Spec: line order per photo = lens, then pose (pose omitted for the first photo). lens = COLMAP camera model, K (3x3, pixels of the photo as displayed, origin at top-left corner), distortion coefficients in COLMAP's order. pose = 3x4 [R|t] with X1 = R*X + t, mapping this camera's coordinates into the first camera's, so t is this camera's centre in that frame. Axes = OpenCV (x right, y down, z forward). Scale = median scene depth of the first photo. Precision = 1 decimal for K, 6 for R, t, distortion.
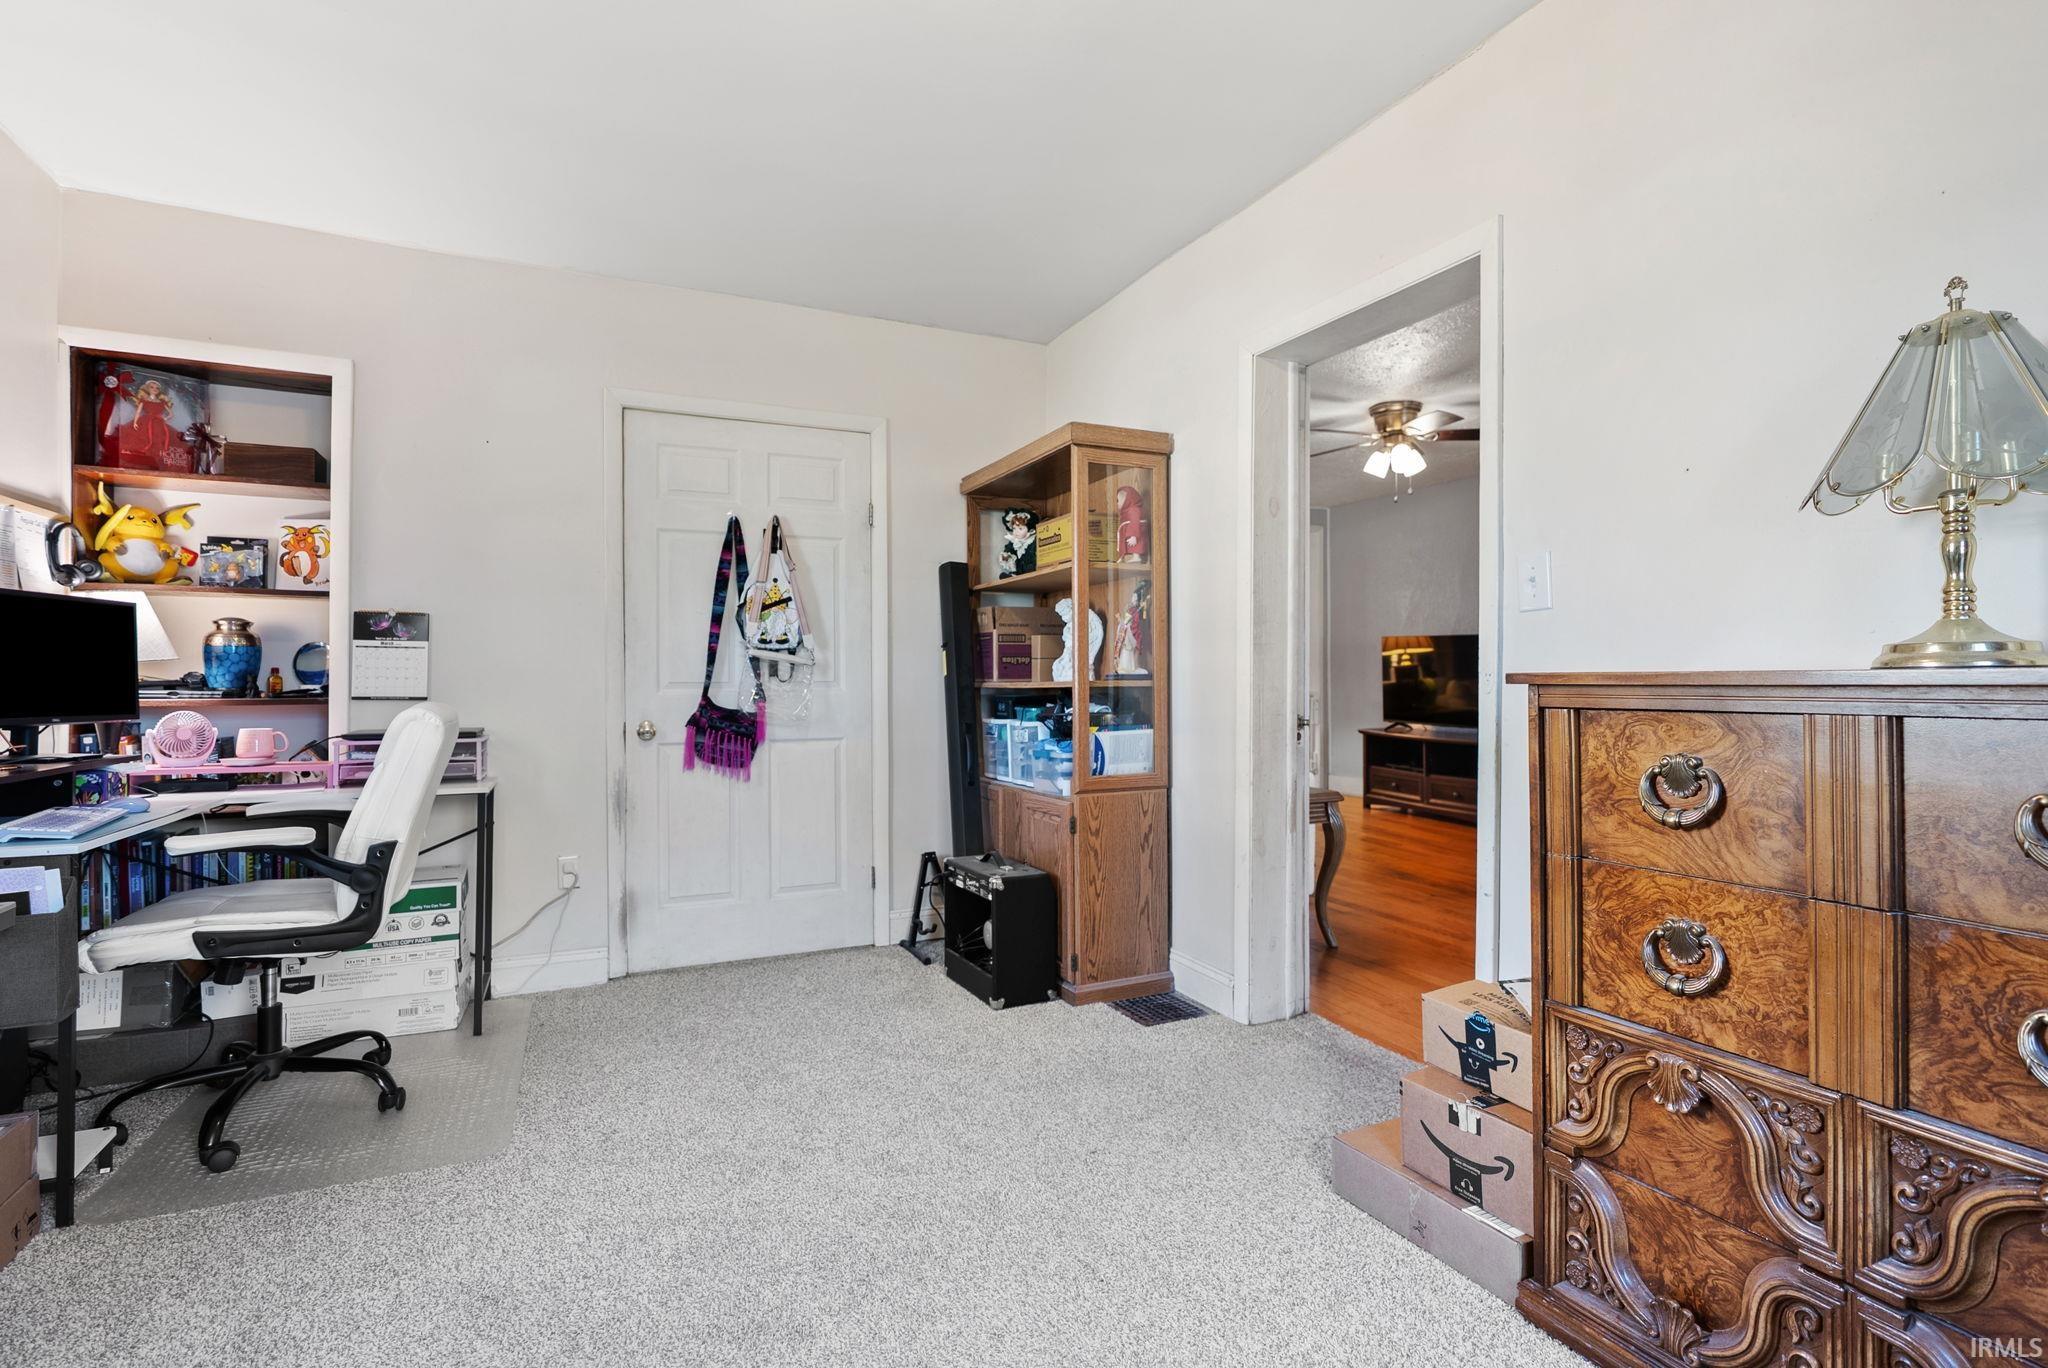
lens RADIAL K [[971.4, 0, 1024.0], [0, 971.4, 684.0], [0, 0, 1]] dist [0.000141, 0.000428]
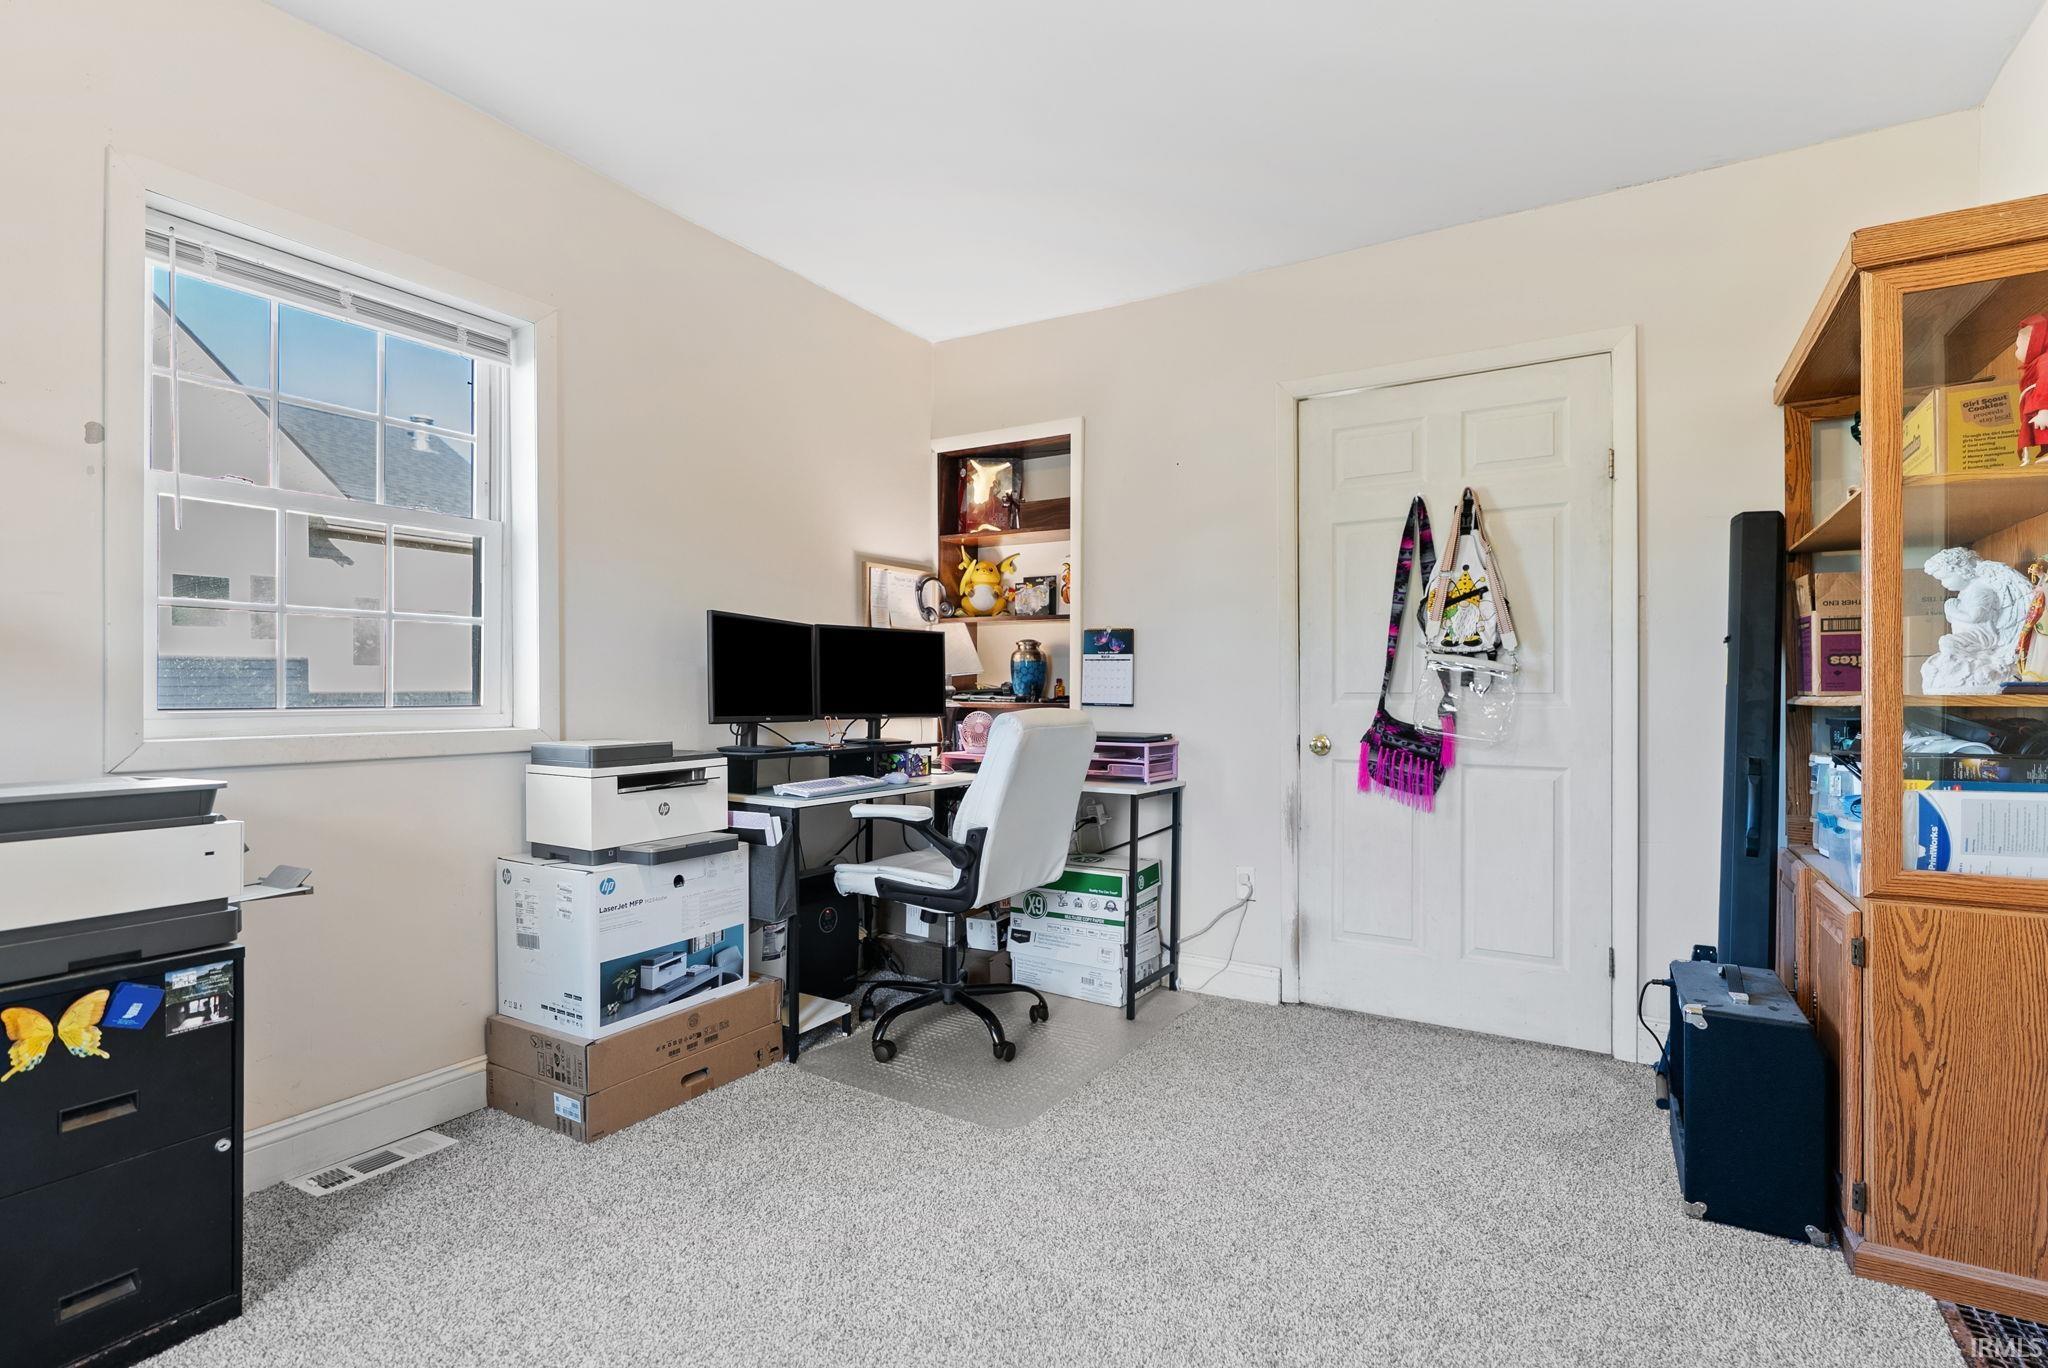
lens RADIAL K [[961.6, 0, 1039.1], [0, 961.6, 700.4], [0, 0, 1]] dist [-0.013227, 0.007452]
pose [[0.561739, 0.013499, -0.827205, 0.235872], [-0.009390, 0.999906, 0.009941, -0.000874], [0.827261, 0.002183, 0.561813, 0.294125]]
